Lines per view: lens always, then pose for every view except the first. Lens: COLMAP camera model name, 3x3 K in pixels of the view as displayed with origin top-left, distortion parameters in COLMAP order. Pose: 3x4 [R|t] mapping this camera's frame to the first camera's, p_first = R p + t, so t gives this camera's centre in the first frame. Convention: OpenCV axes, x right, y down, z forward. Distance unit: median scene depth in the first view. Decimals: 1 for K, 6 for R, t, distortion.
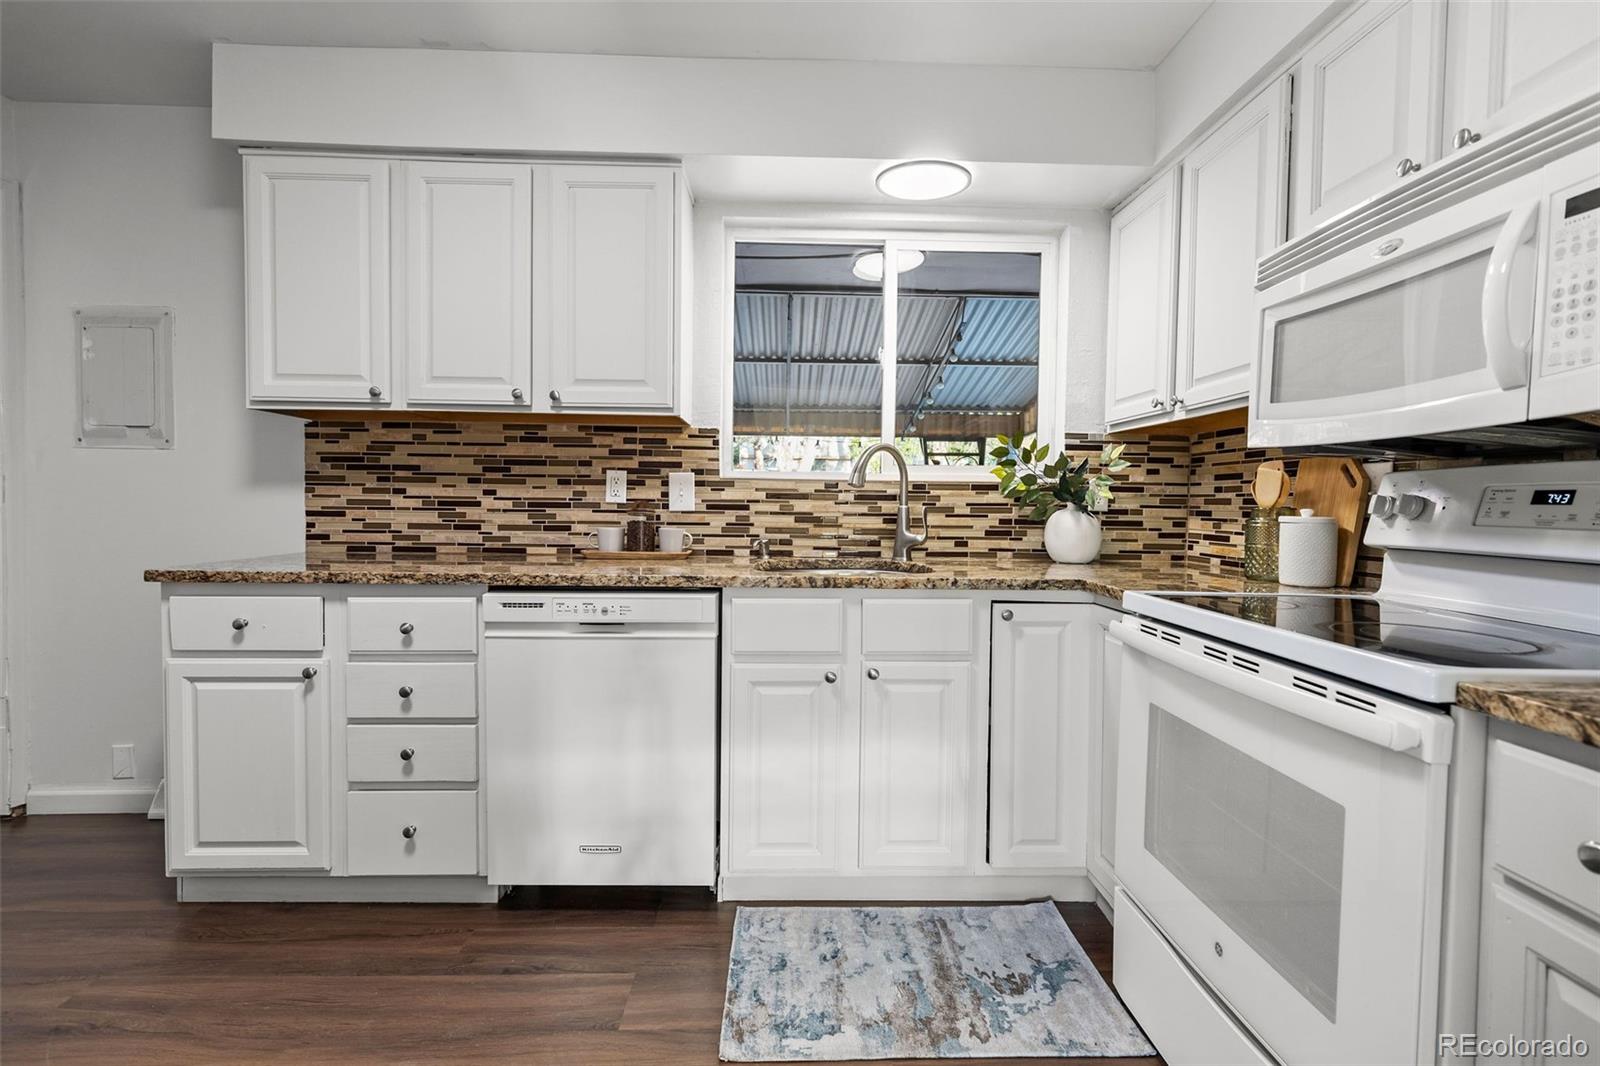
lens RADIAL K [[724.9, 0, 796.8], [0, 724.9, 503.5], [0, 0, 1]] dist [0.008530, 0.000037]
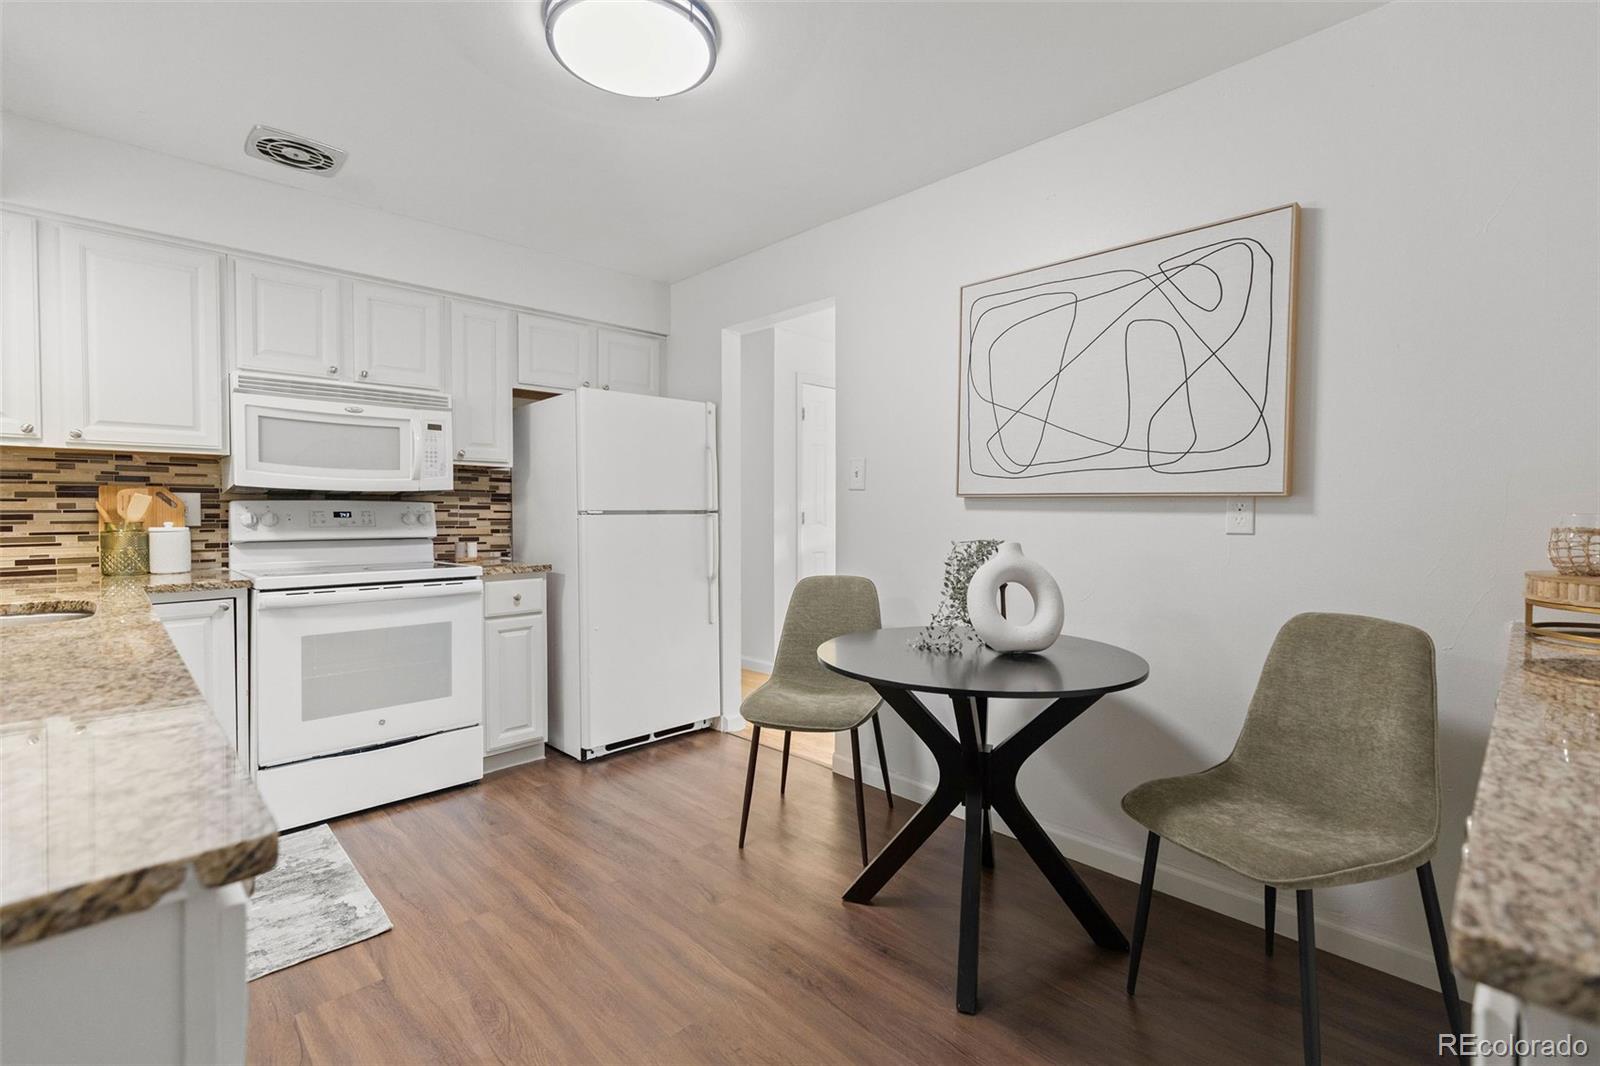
lens RADIAL K [[717.0, 0, 800.1], [0, 717.0, 527.9], [0, 0, 1]] dist [0.002552, -0.000346]
pose [[-0.667583, -0.033954, 0.743761, -0.936032], [-0.007570, 0.999217, 0.038822, -0.034391], [-0.744497, 0.020287, -0.667317, 0.764691]]
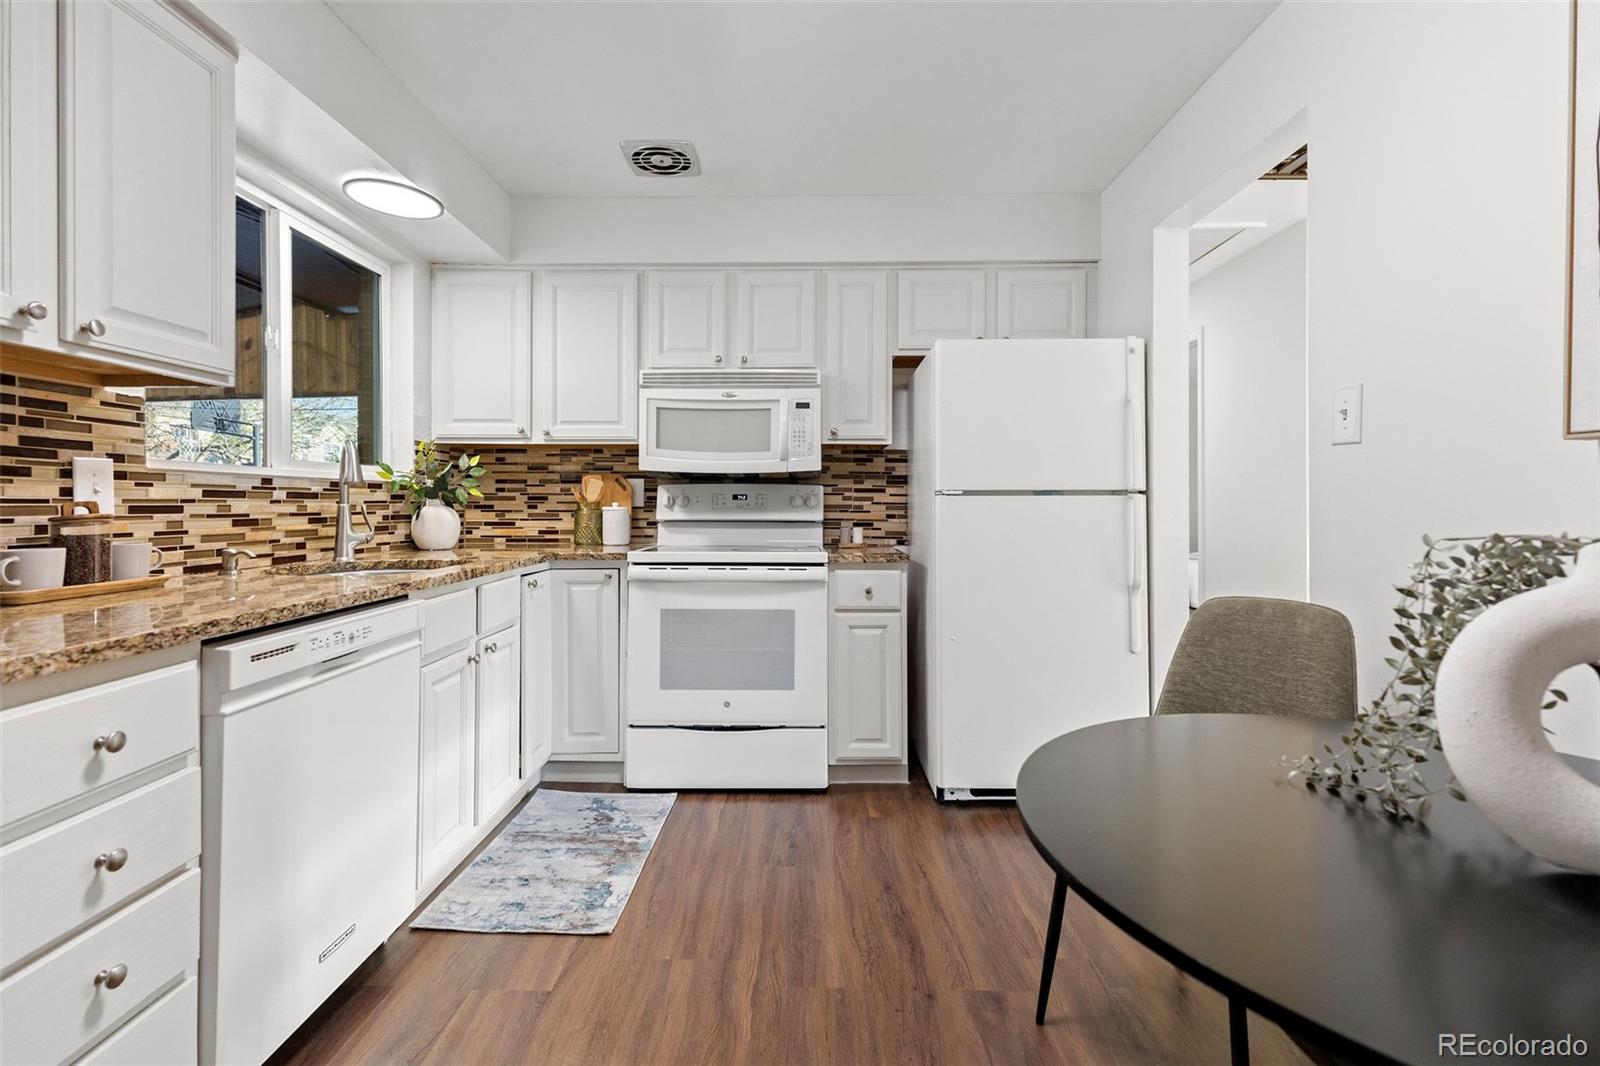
lens RADIAL K [[724.9, 0, 796.8], [0, 724.9, 503.5], [0, 0, 1]] dist [0.008530, 0.000037]
pose [[0.057606, -0.013191, 0.998252, -0.788834], [0.003424, 0.999909, 0.013015, -0.008219], [-0.998334, 0.002668, 0.057646, 0.343881]]
